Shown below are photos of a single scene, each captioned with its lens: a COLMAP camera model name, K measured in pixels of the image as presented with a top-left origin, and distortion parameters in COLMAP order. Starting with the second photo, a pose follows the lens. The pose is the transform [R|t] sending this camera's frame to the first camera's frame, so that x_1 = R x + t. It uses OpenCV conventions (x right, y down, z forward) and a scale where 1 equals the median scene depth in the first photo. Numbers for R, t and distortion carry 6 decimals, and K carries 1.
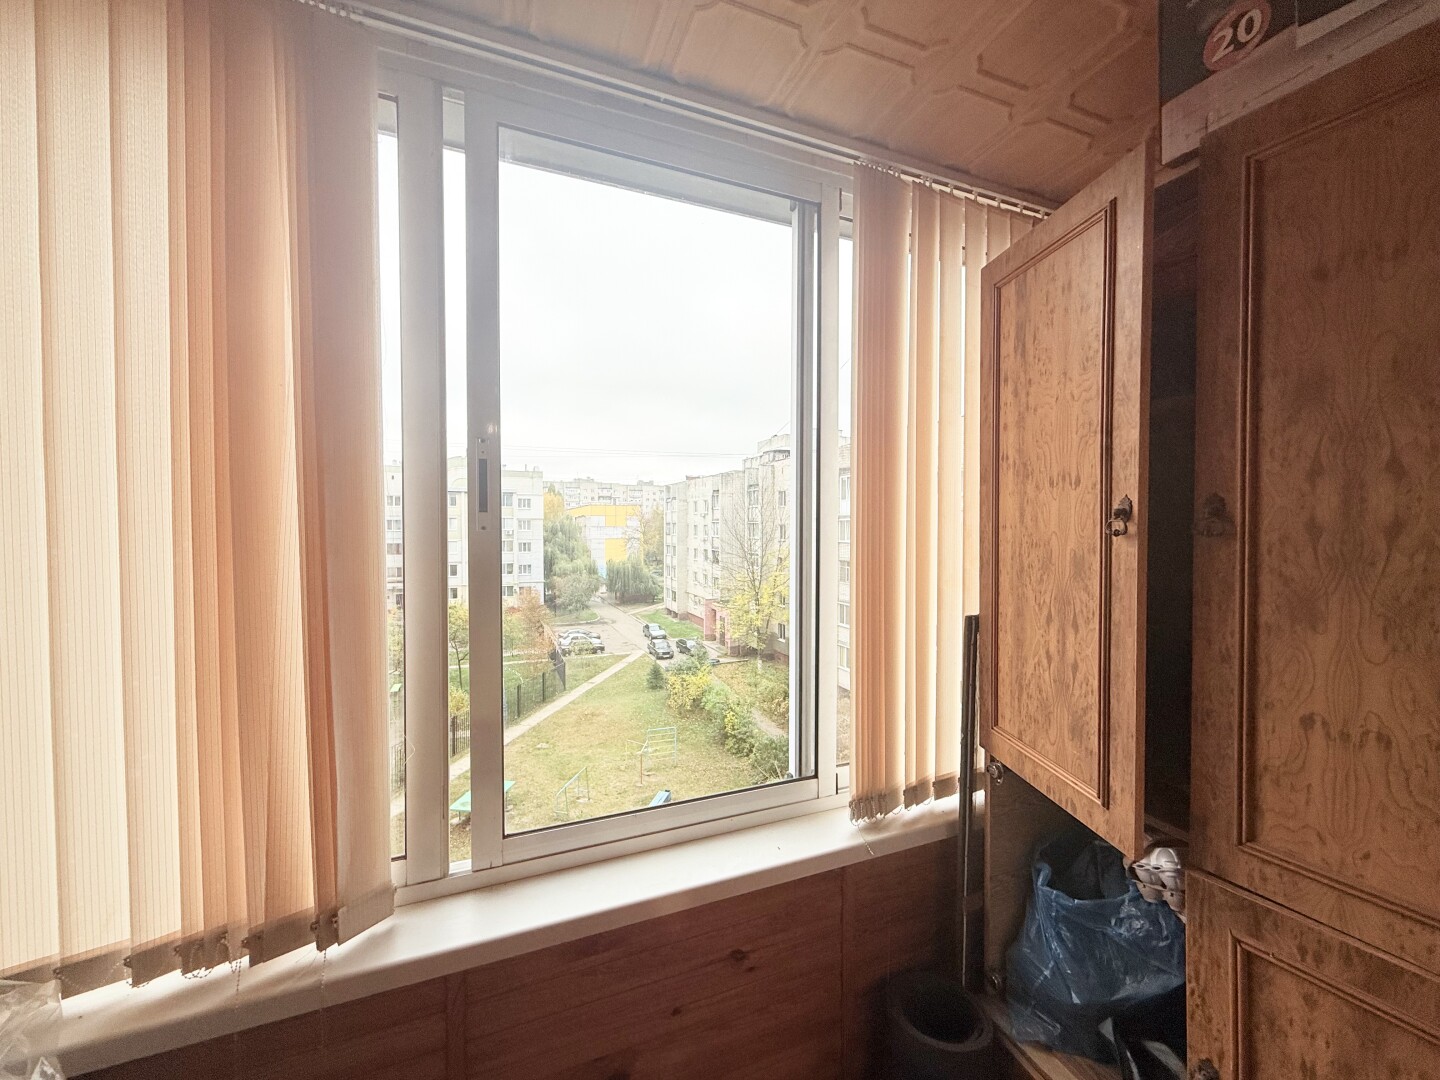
lens RADIAL K [[573.9, 0, 716.1], [0, 573.9, 540.7], [0, 0, 1]] dist [-0.000483, 0.000590]
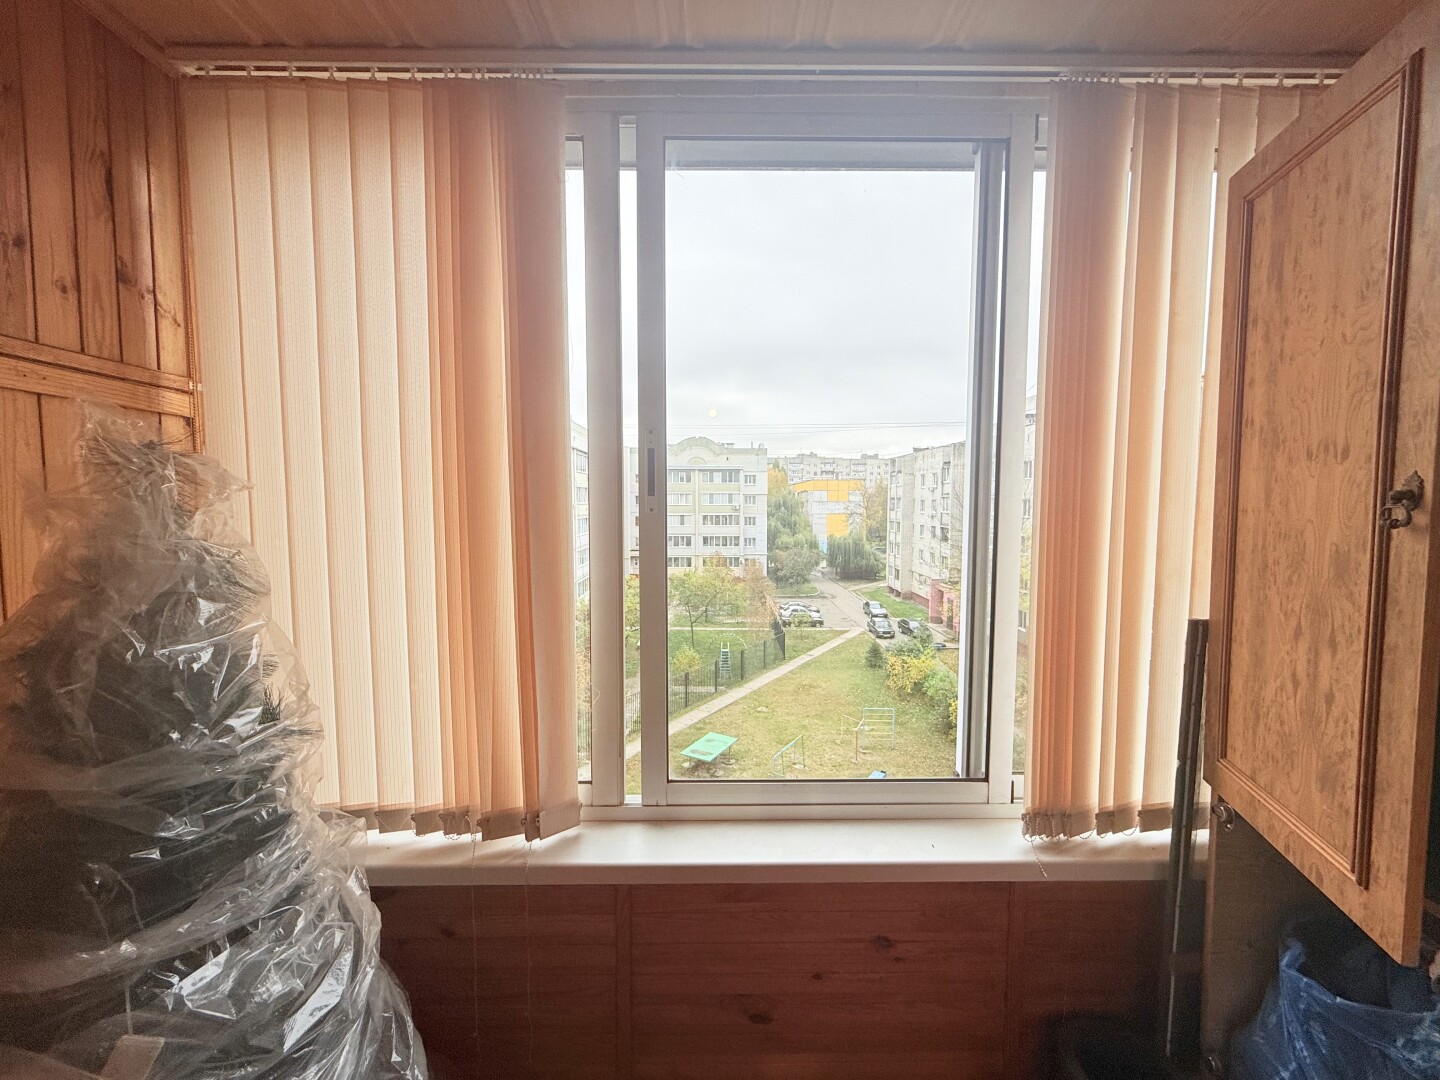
lens RADIAL K [[573.9, 0, 716.1], [0, 573.9, 540.7], [0, 0, 1]] dist [-0.000483, 0.000590]
pose [[0.927354, 0.025764, -0.373298, 0.125782], [-0.009415, 0.998918, 0.045553, -0.012828], [0.374068, -0.038729, 0.926592, -0.001041]]
